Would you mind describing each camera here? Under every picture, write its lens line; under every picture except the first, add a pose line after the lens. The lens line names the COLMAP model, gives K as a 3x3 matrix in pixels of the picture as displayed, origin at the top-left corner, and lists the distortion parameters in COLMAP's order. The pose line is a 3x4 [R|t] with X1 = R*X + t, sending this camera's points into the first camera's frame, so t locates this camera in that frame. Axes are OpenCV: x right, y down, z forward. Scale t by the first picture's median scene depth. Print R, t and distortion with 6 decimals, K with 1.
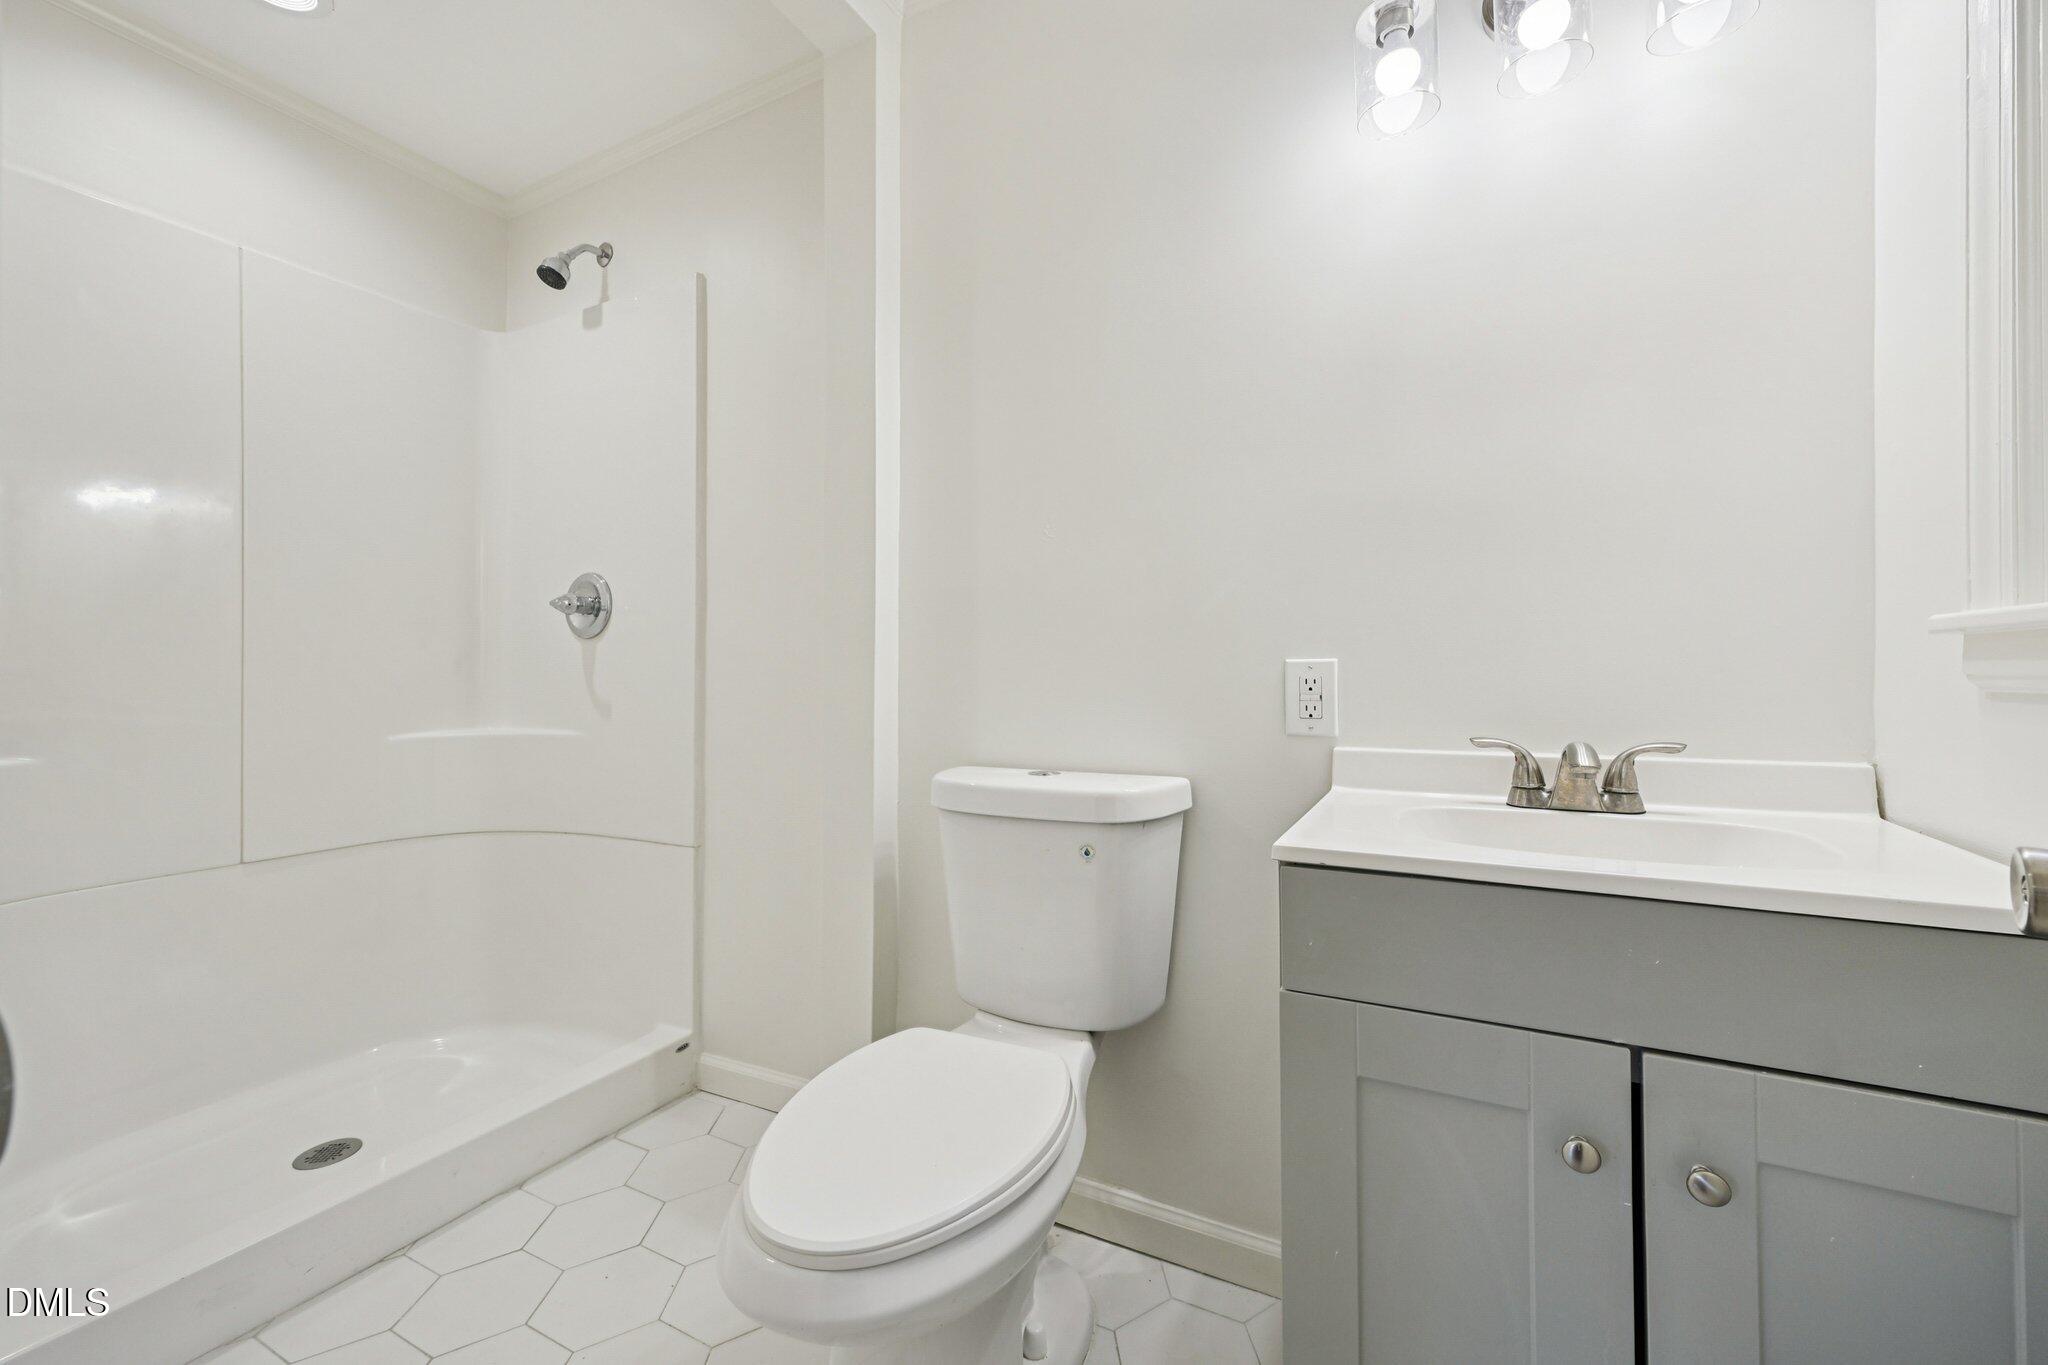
lens RADIAL K [[798.7, 0, 1023.5], [0, 798.7, 683.0], [0, 0, 1]] dist [-0.000302, -0.000021]
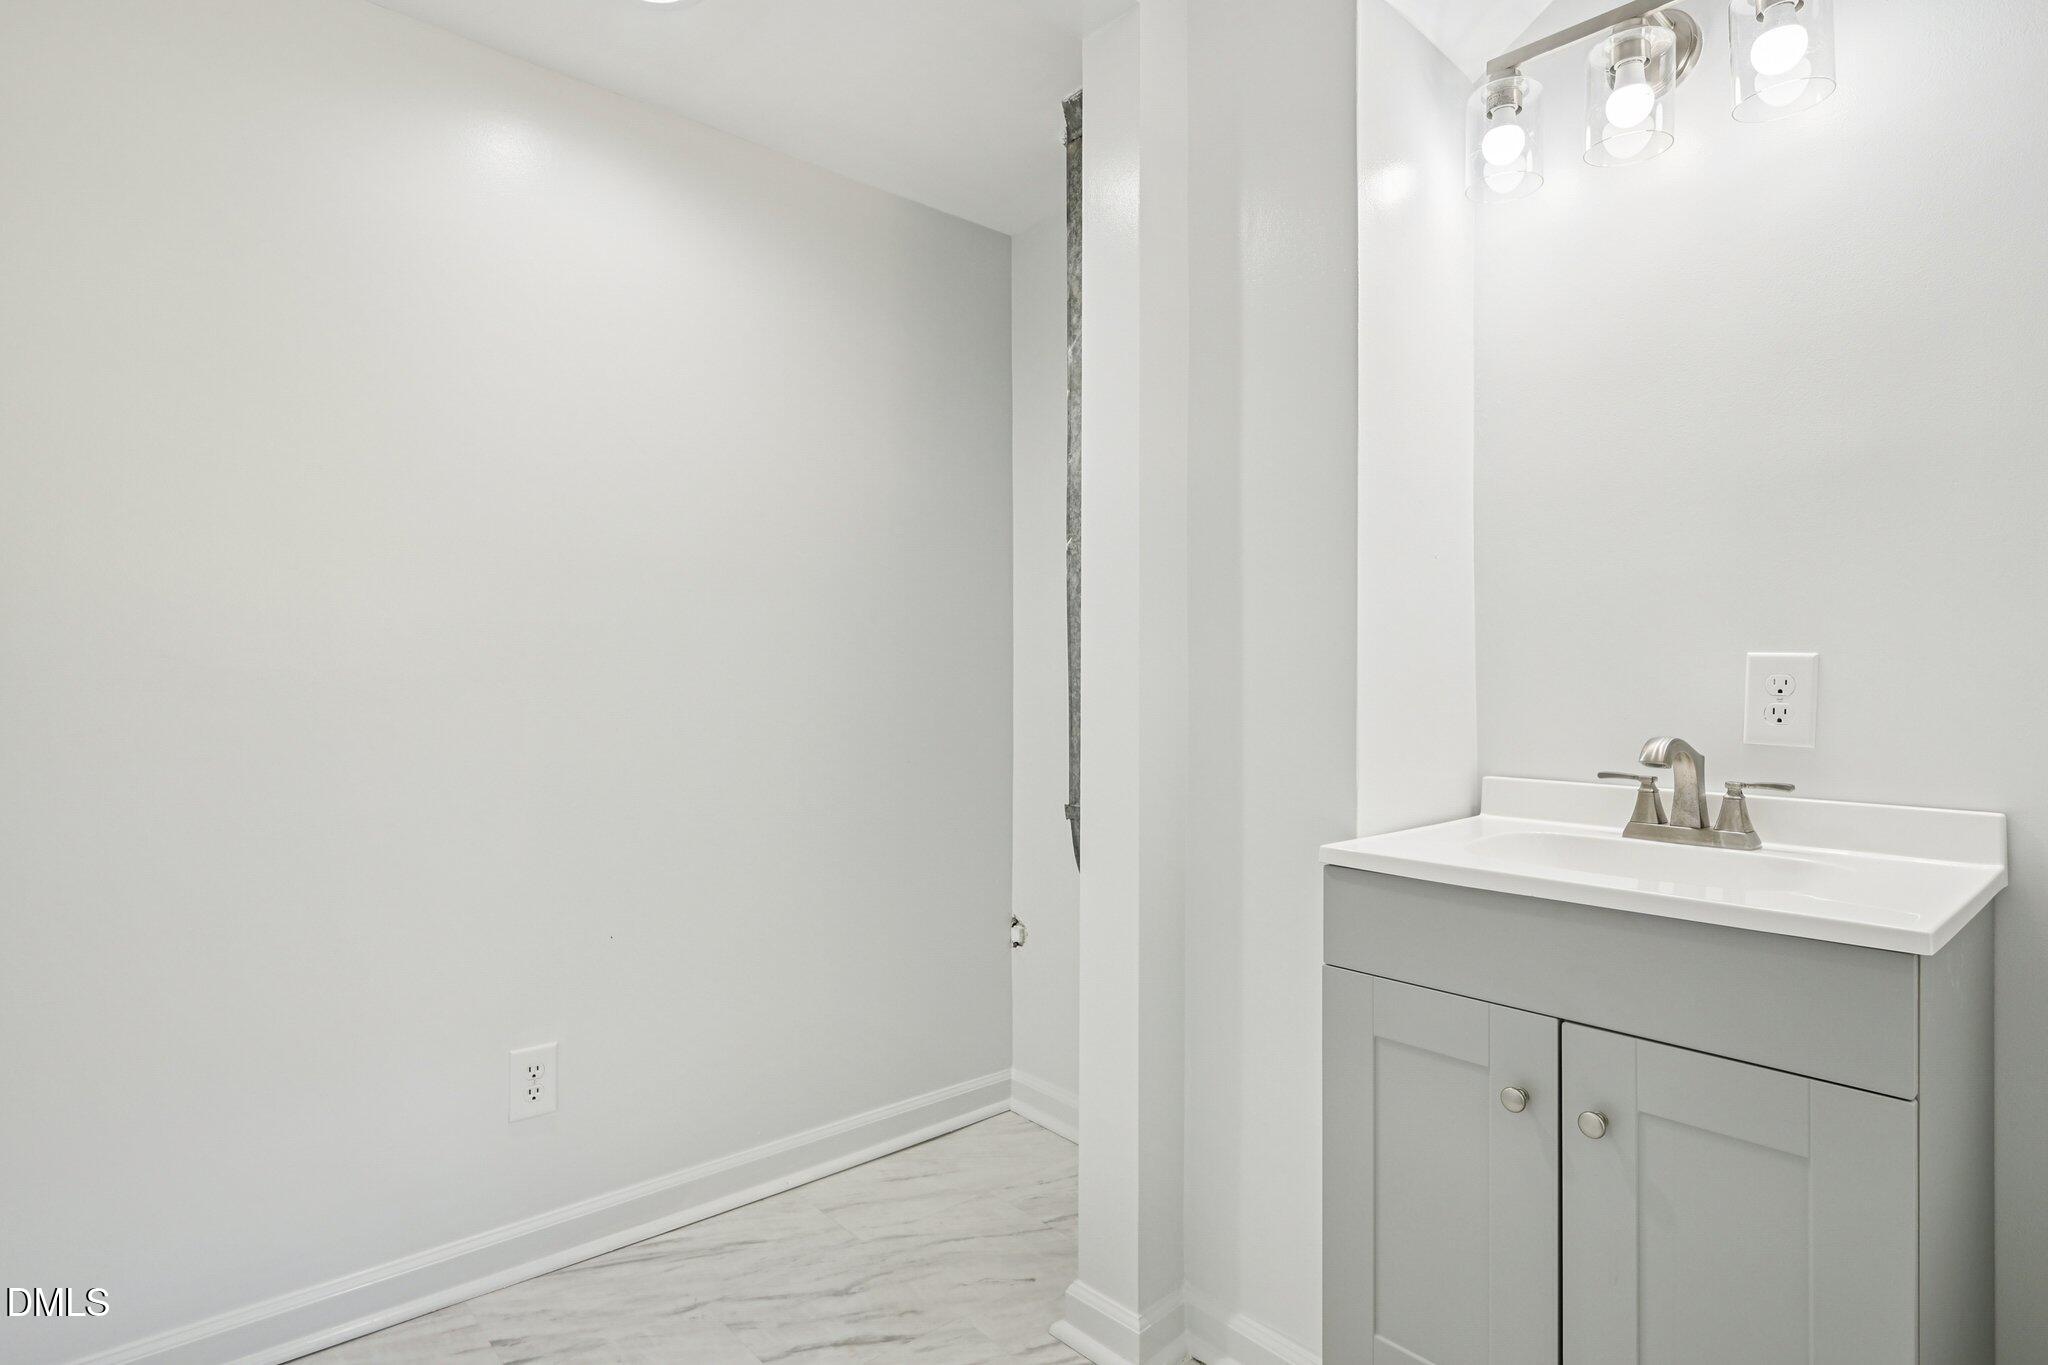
lens RADIAL K [[1043.0, 0, 1024.0], [0, 1043.0, 682.5], [0, 0, 1]] dist [0.000009, 0.000053]
pose [[0.929804, 0.002241, -0.368047, 0.322564], [0.000395, 0.999975, 0.007088, -0.046858], [0.368054, -0.006736, 0.929780, -0.460552]]
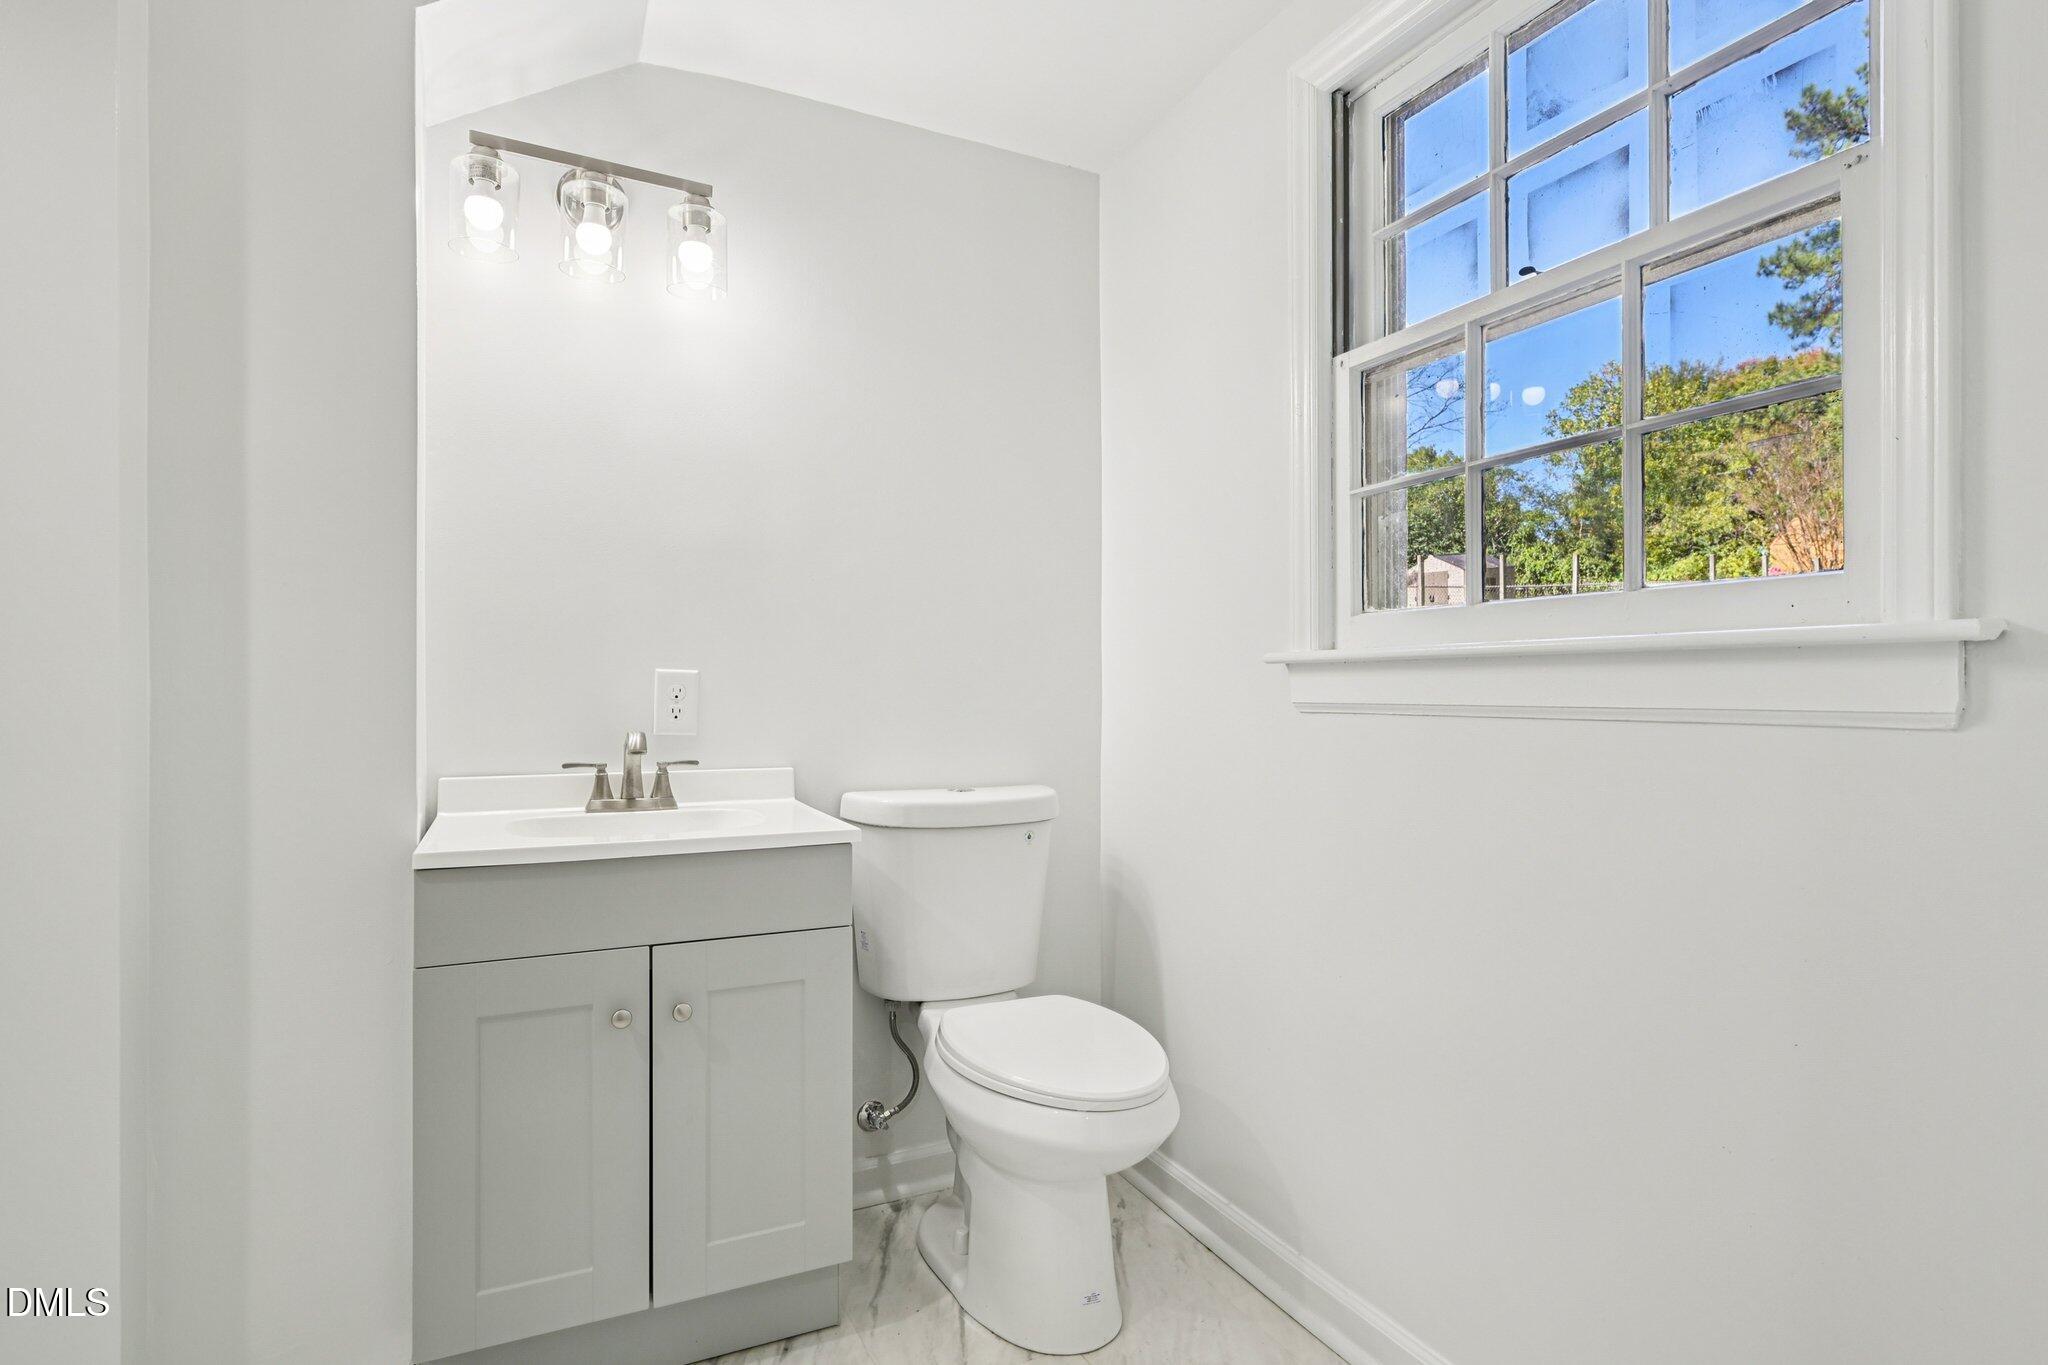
lens RADIAL K [[1059.7, 0, 1025.7], [0, 1059.7, 688.4], [0, 0, 1]] dist [0.000245, 0.000072]
pose [[0.611759, 0.001736, 0.791042, -0.277903], [-0.004438, 0.999989, 0.001238, -0.046432], [-0.791032, -0.004268, 0.611760, -0.535324]]
